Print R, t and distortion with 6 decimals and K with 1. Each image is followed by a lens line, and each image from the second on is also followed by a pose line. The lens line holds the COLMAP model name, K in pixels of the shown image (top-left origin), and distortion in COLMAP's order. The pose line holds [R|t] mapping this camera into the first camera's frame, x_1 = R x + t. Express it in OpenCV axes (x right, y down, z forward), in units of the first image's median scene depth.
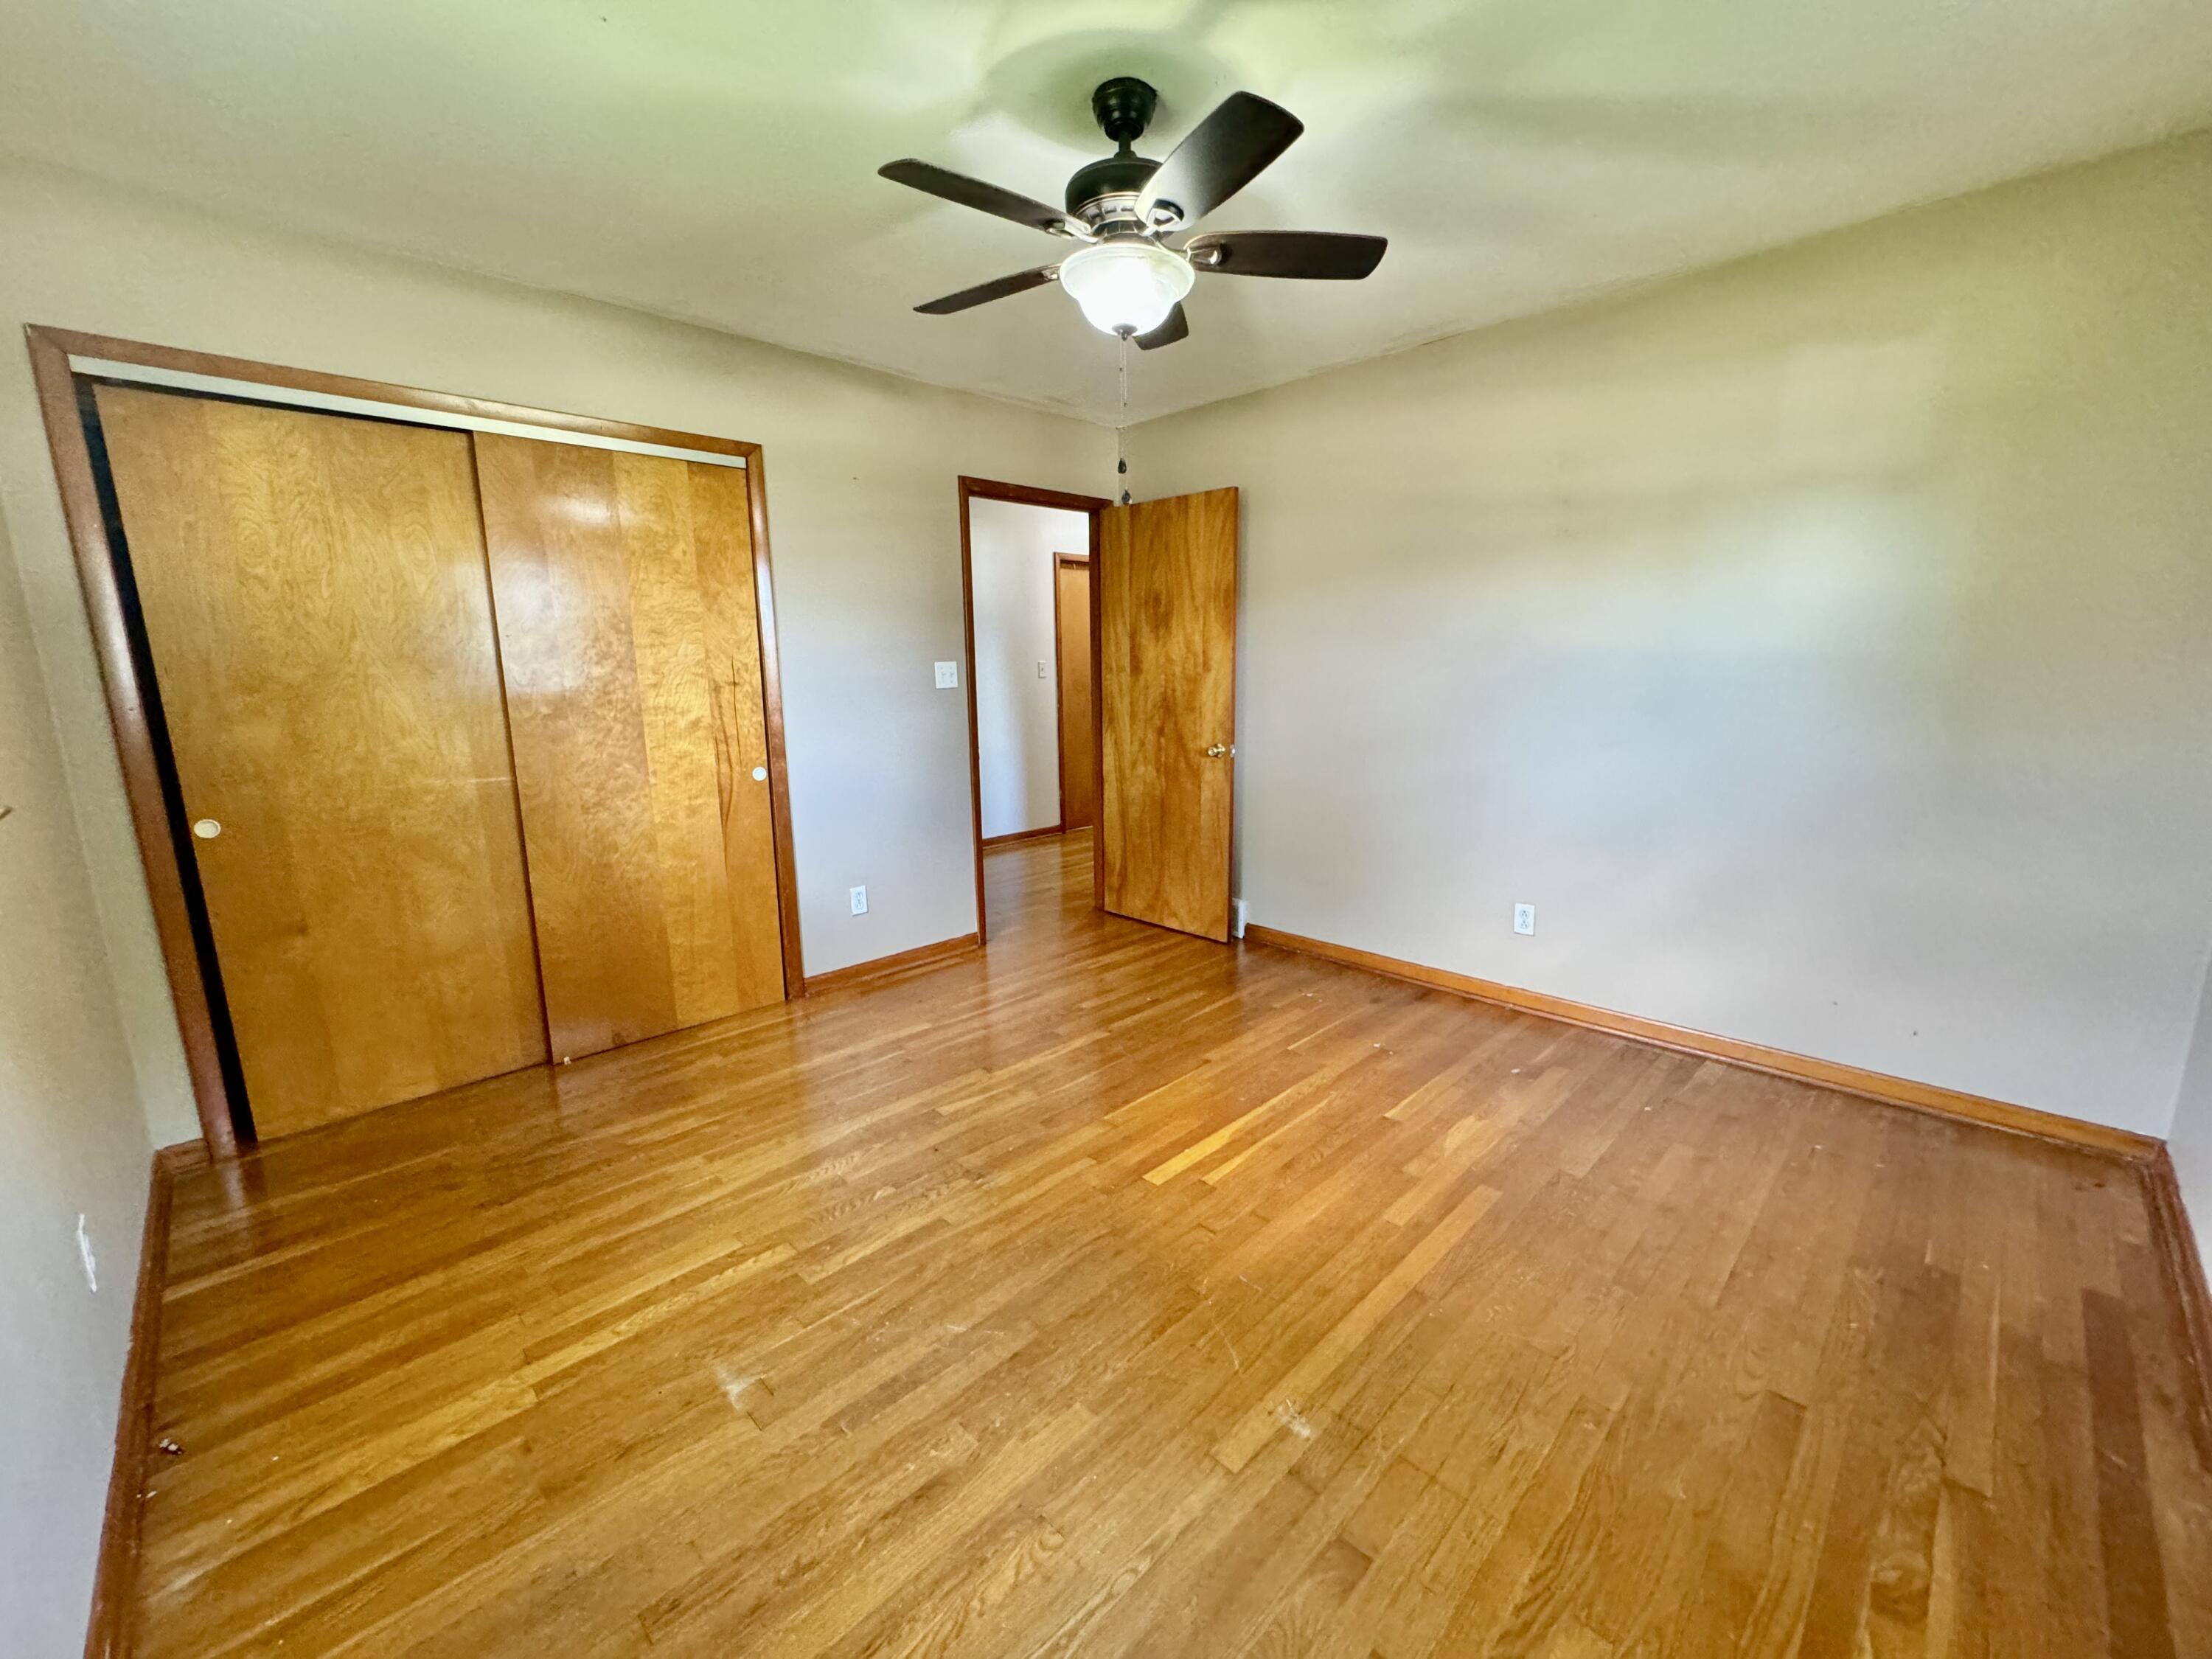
lens RADIAL K [[887.0, 0, 1106.0], [0, 887.0, 829.5], [0, 0, 1]] dist [-0.001255, -0.000349]
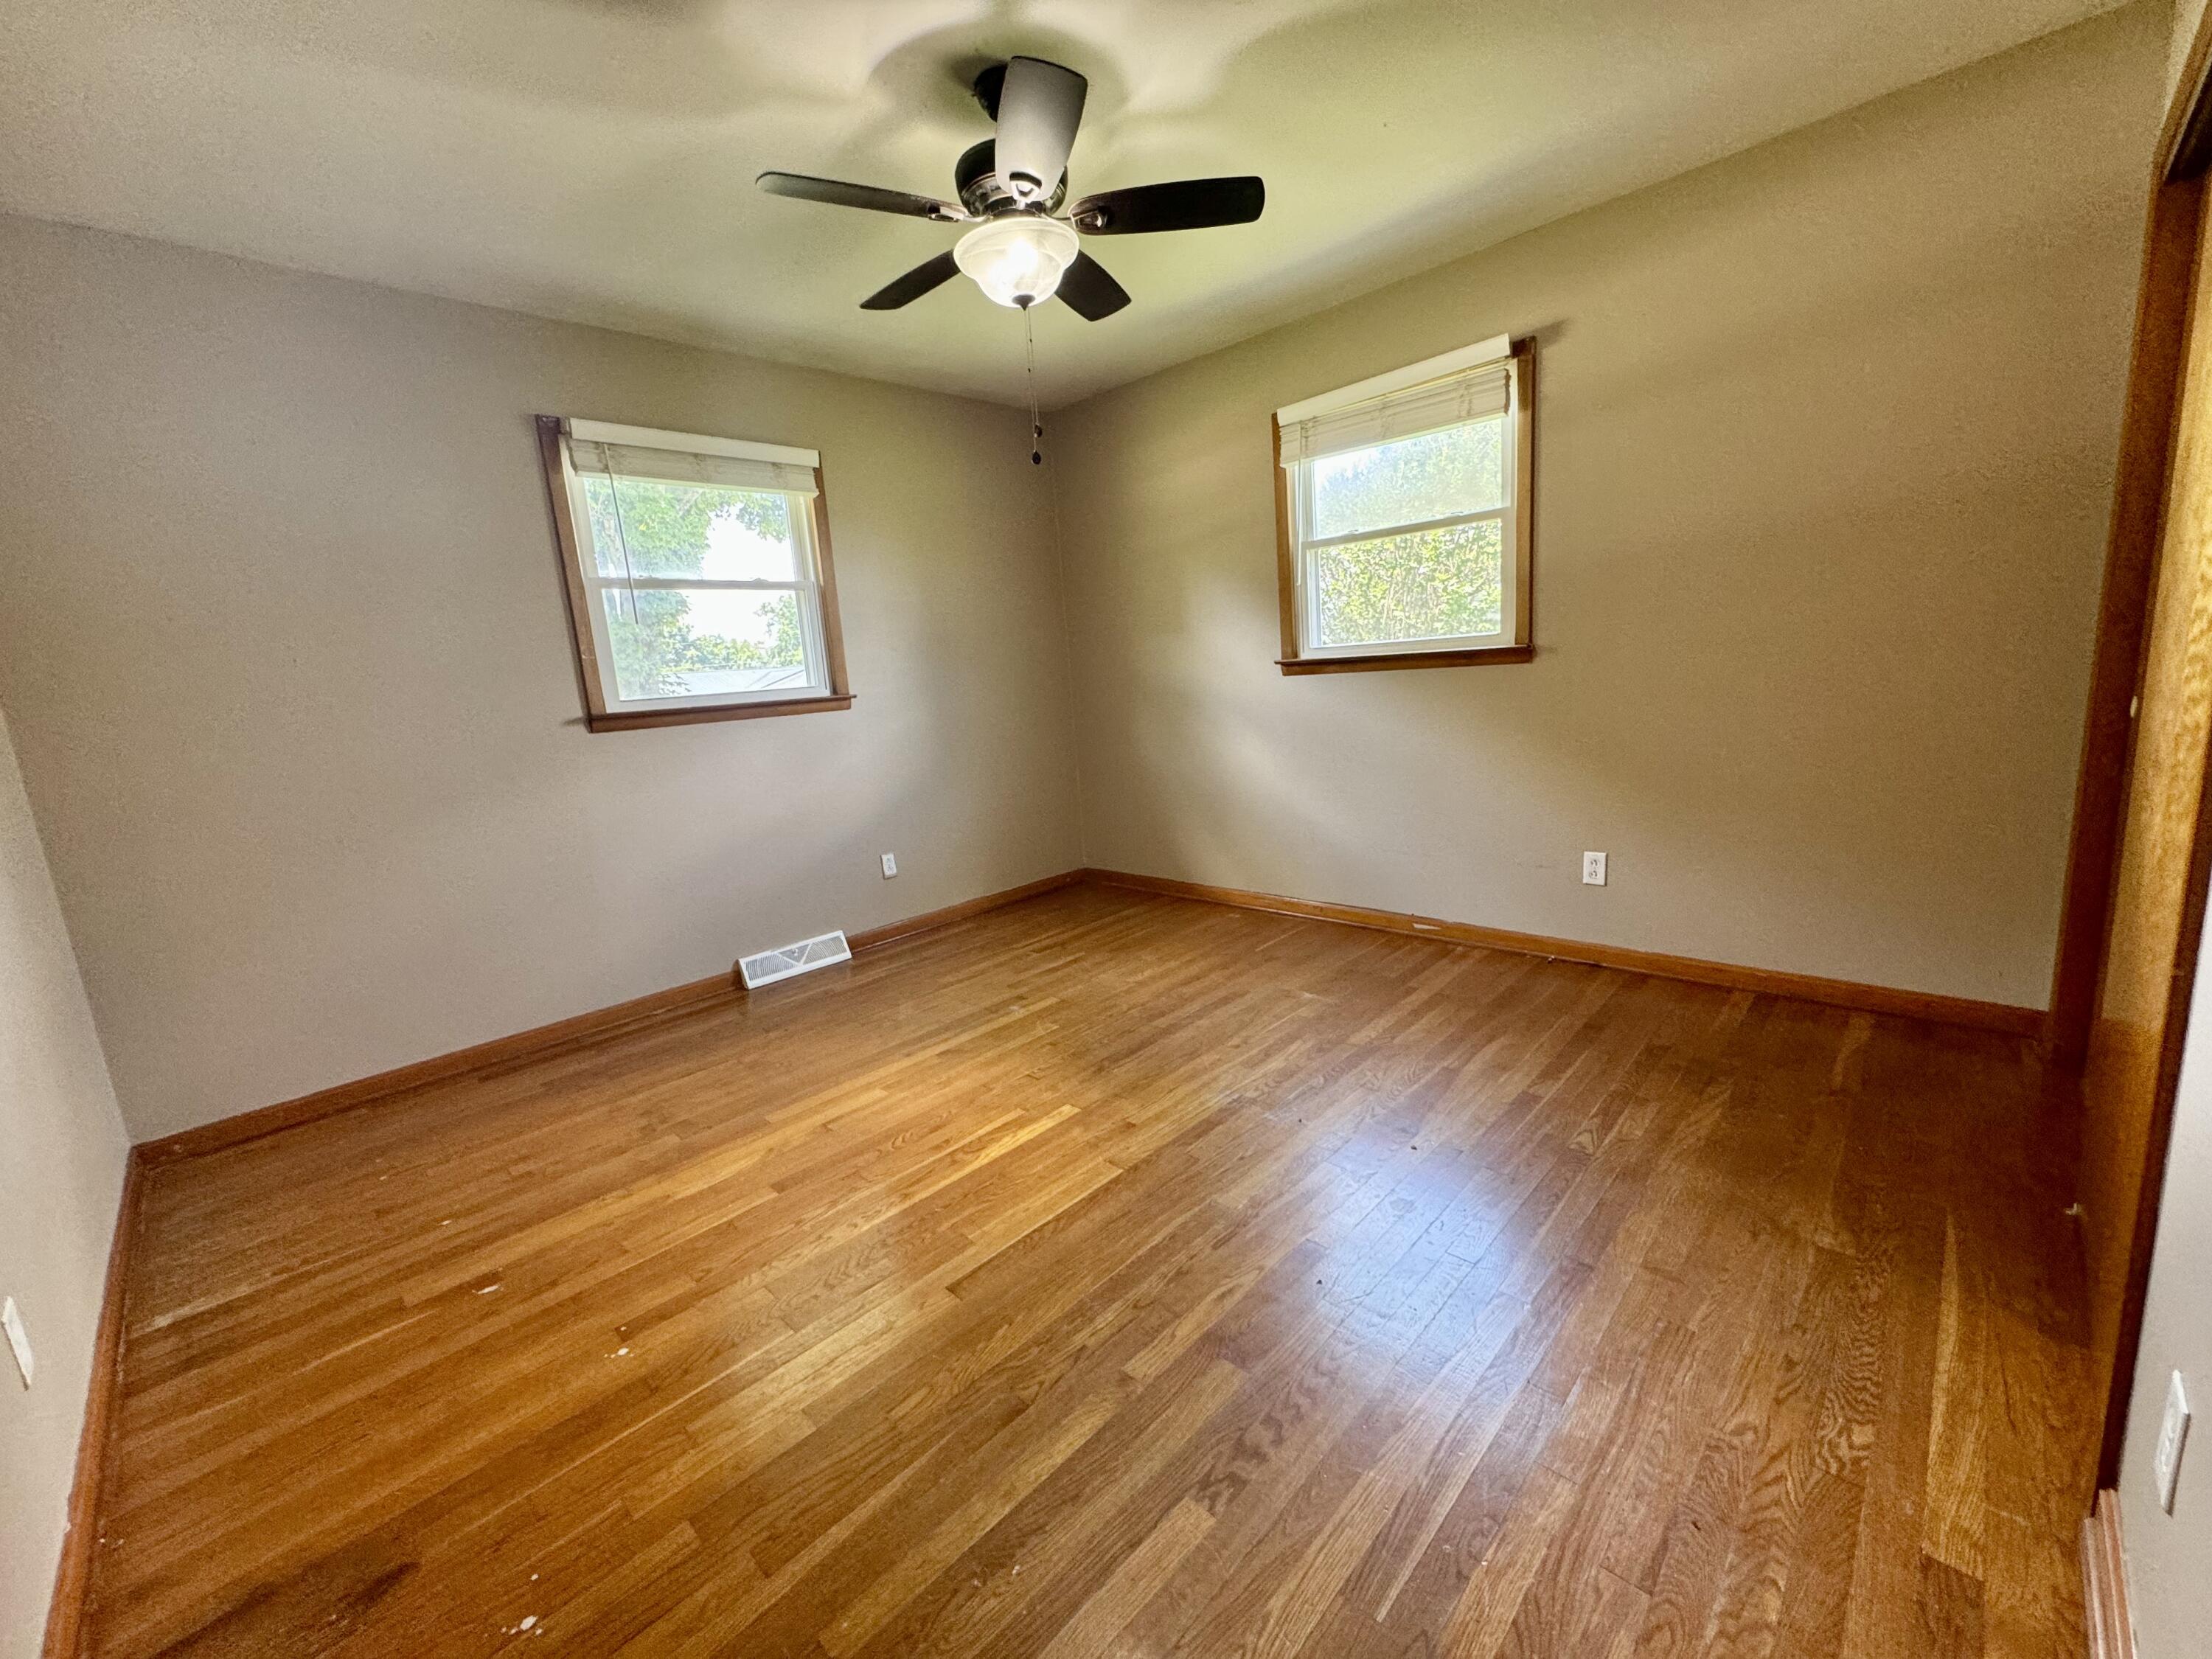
lens RADIAL K [[887.0, 0, 1106.0], [0, 887.0, 829.5], [0, 0, 1]] dist [-0.001255, -0.000349]
pose [[-0.996194, 0.087162, 0.001079, -0.019945], [0.081832, 0.930872, 0.356063, -0.318676], [0.030031, 0.354796, -0.934461, 2.081265]]
